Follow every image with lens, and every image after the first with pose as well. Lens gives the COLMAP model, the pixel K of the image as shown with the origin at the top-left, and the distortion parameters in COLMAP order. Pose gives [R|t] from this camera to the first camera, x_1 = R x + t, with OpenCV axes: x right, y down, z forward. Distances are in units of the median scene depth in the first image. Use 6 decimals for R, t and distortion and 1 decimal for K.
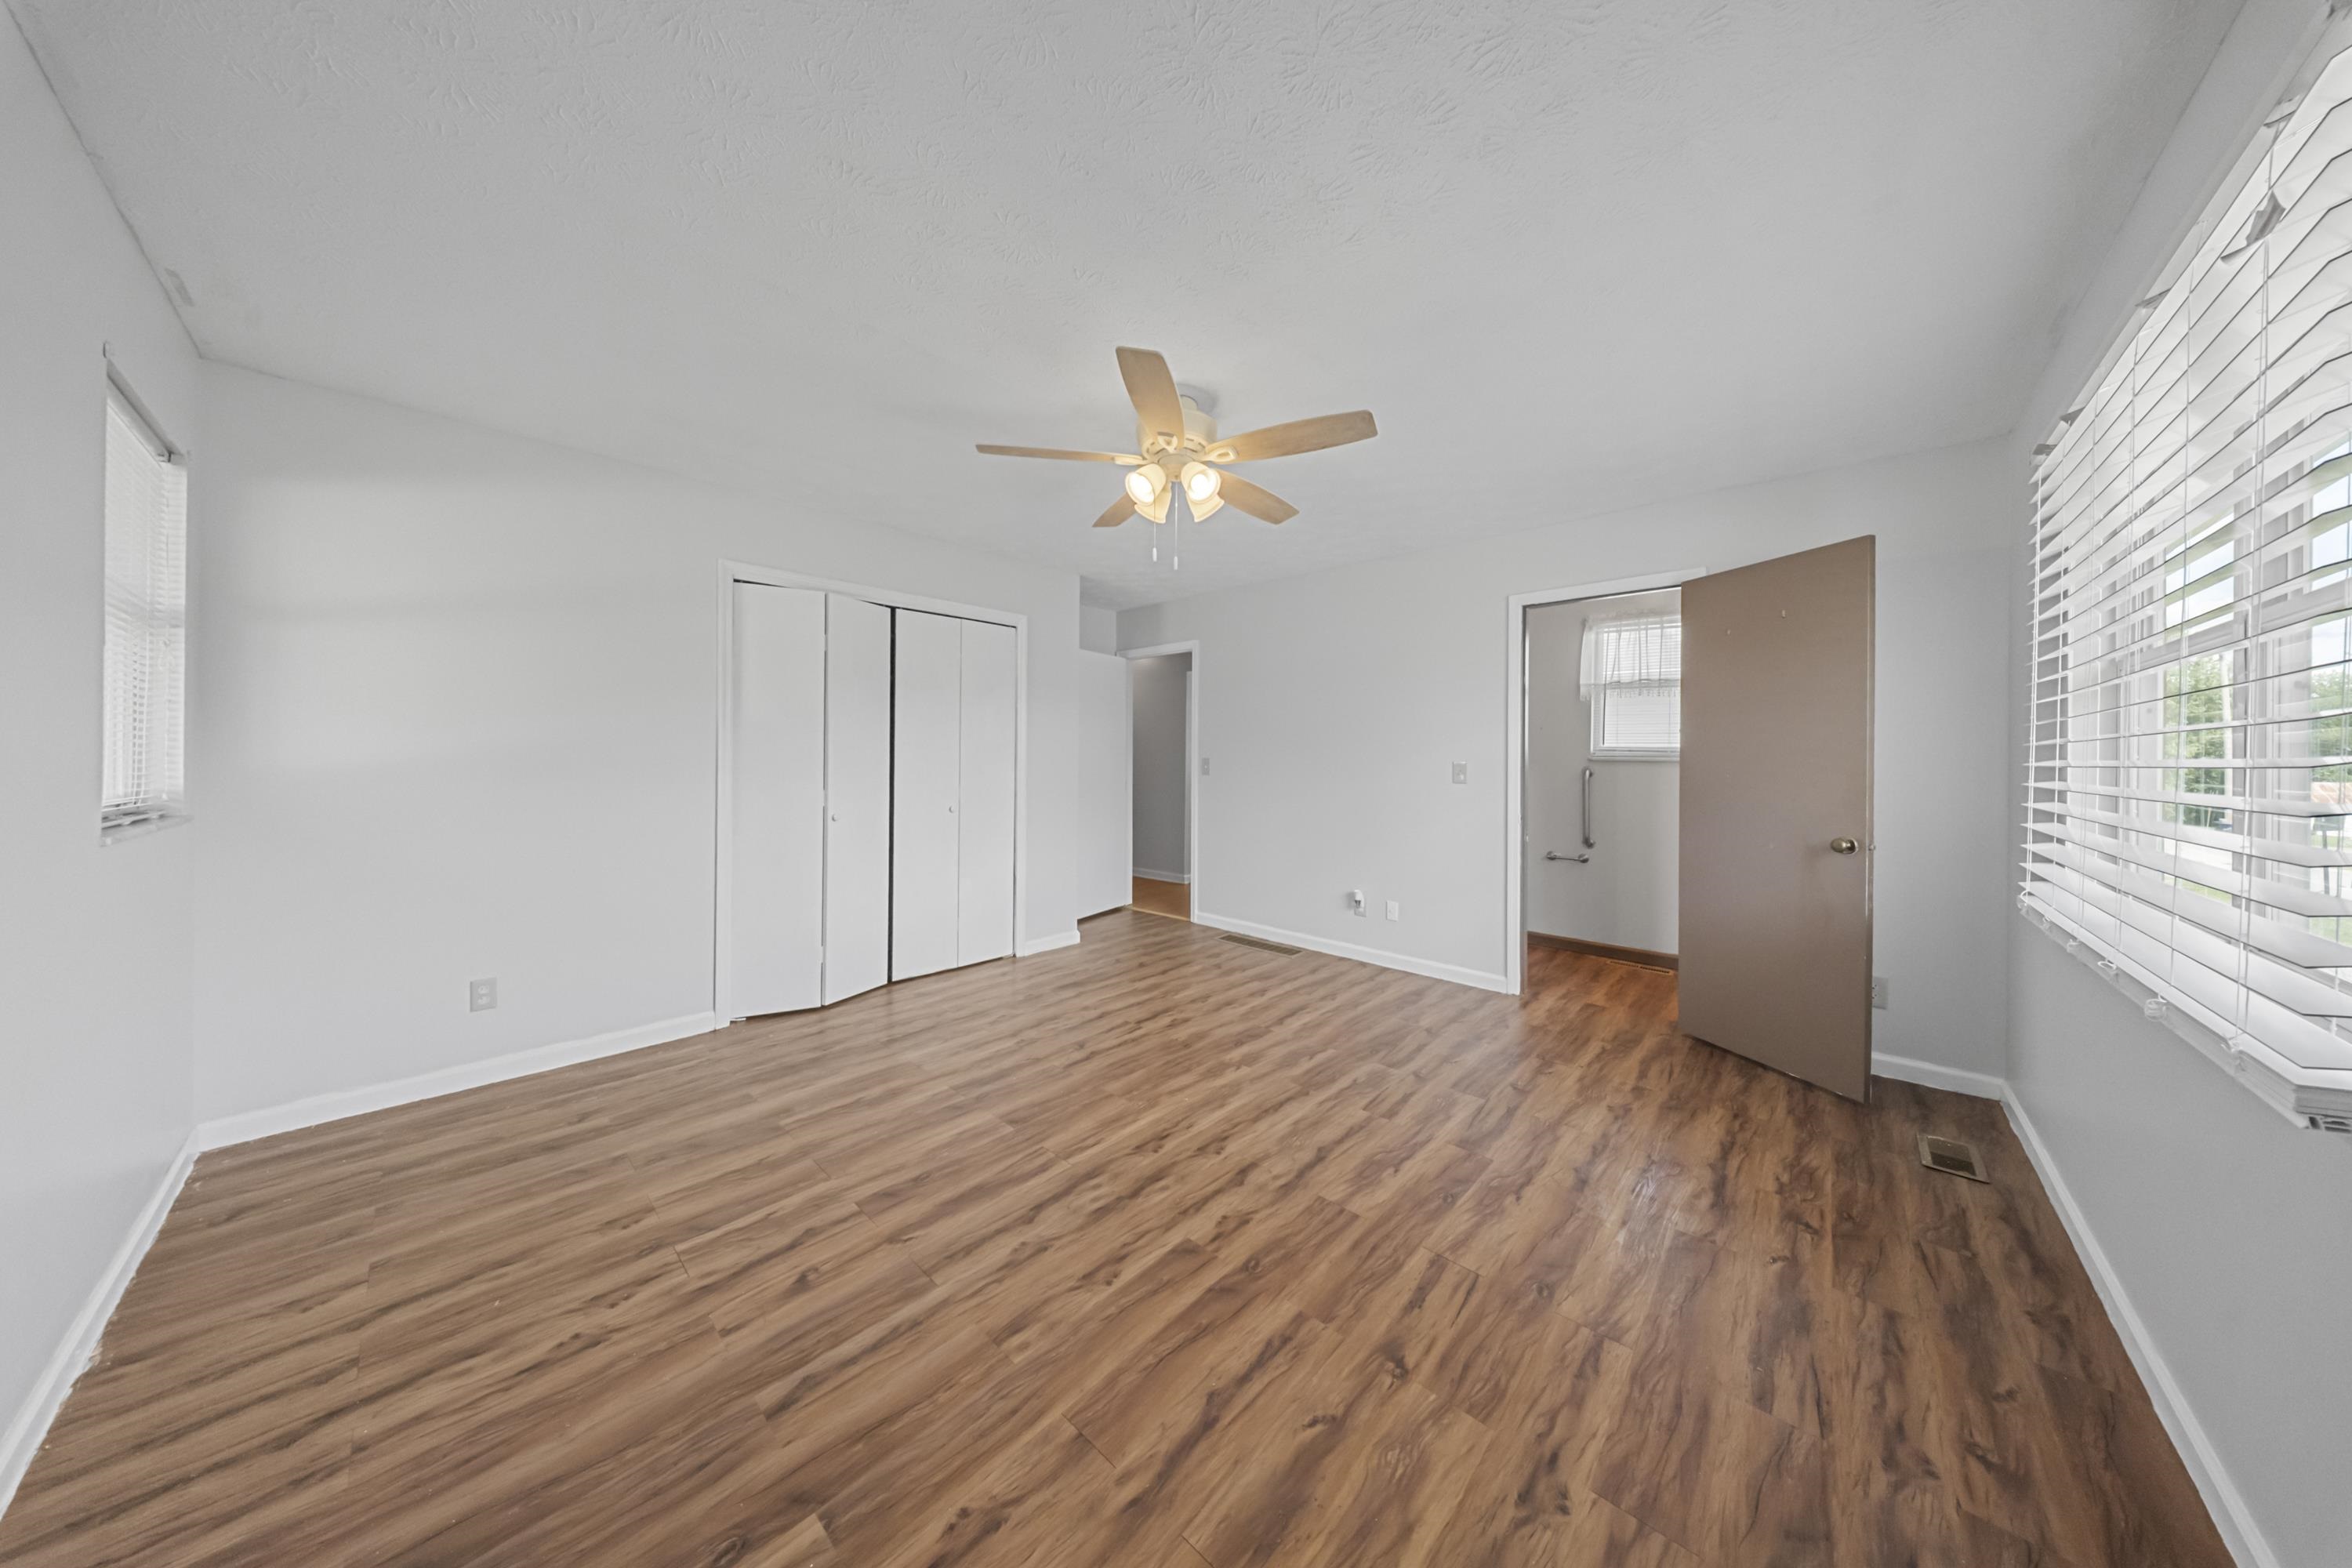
lens RADIAL K [[697.1, 0, 1179.2], [0, 697.1, 766.1], [0, 0, 1]] dist [-0.001999, -0.000961]
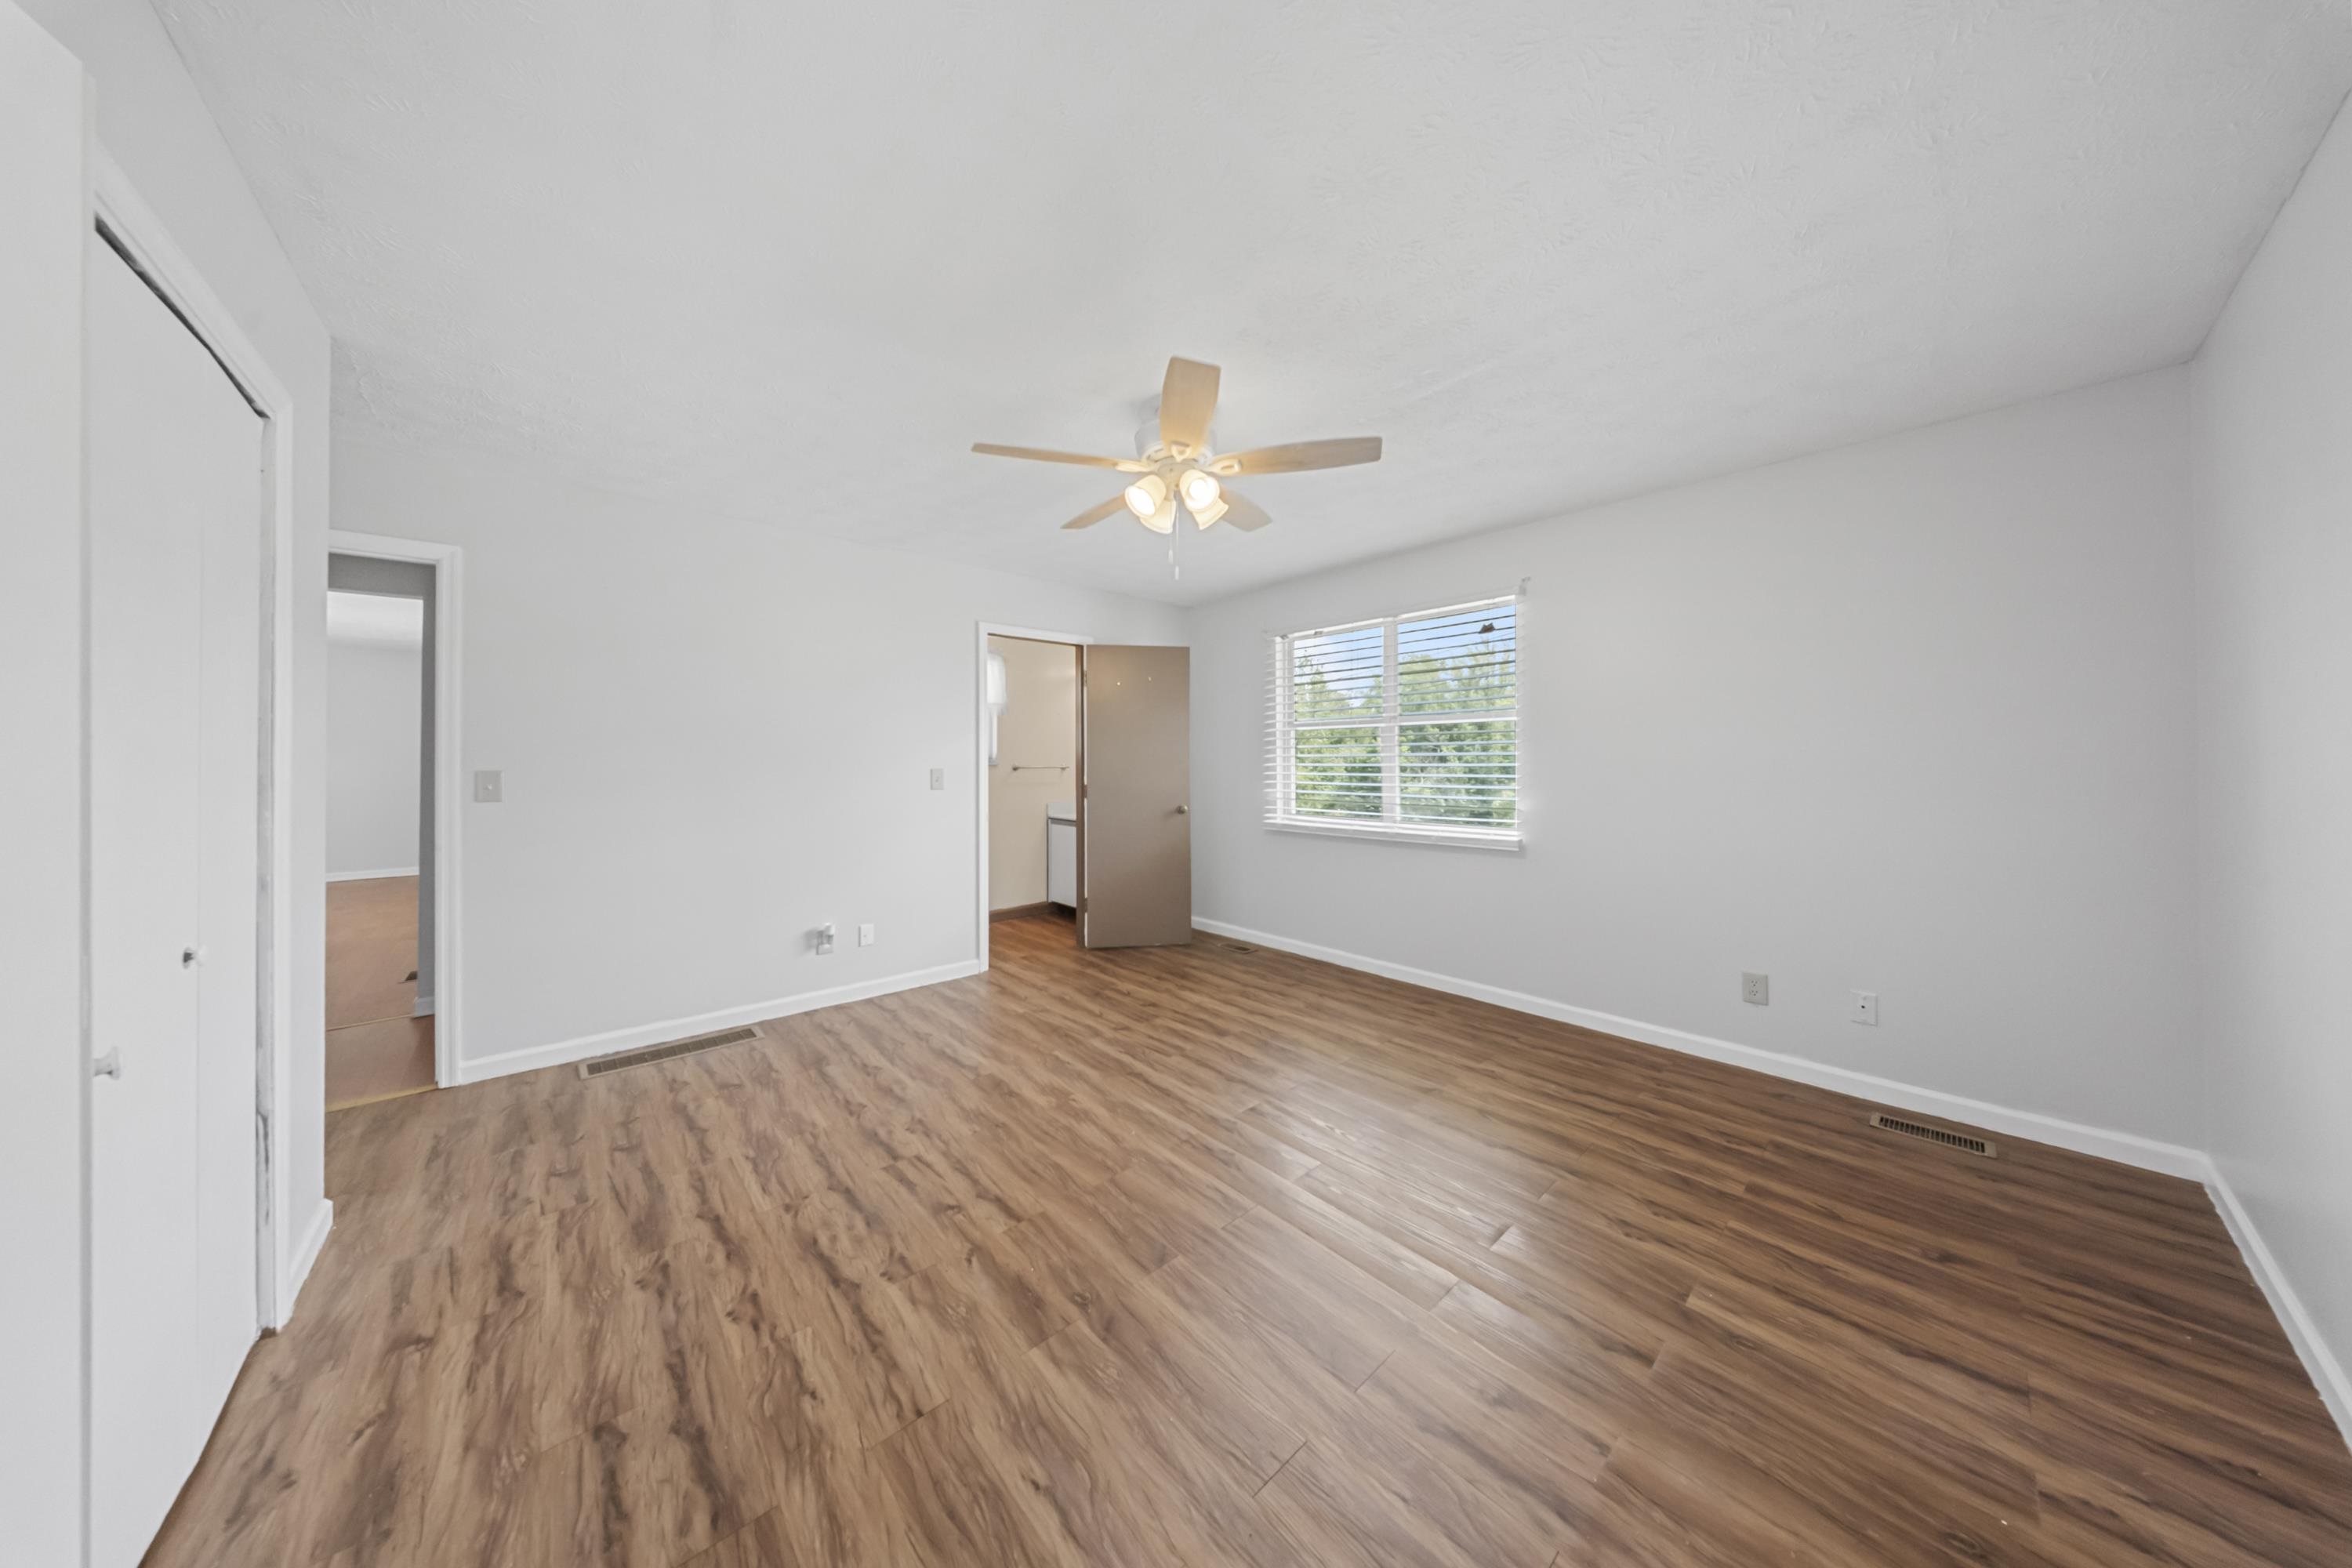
lens RADIAL K [[697.1, 0, 1172.6], [0, 697.1, 751.2], [0, 0, 1]] dist [-0.001999, -0.000961]
pose [[0.111960, 0.001981, 0.993711, -0.793484], [0.020116, 0.999789, -0.004260, -0.027678], [-0.993509, 0.020466, 0.111897, 0.717639]]
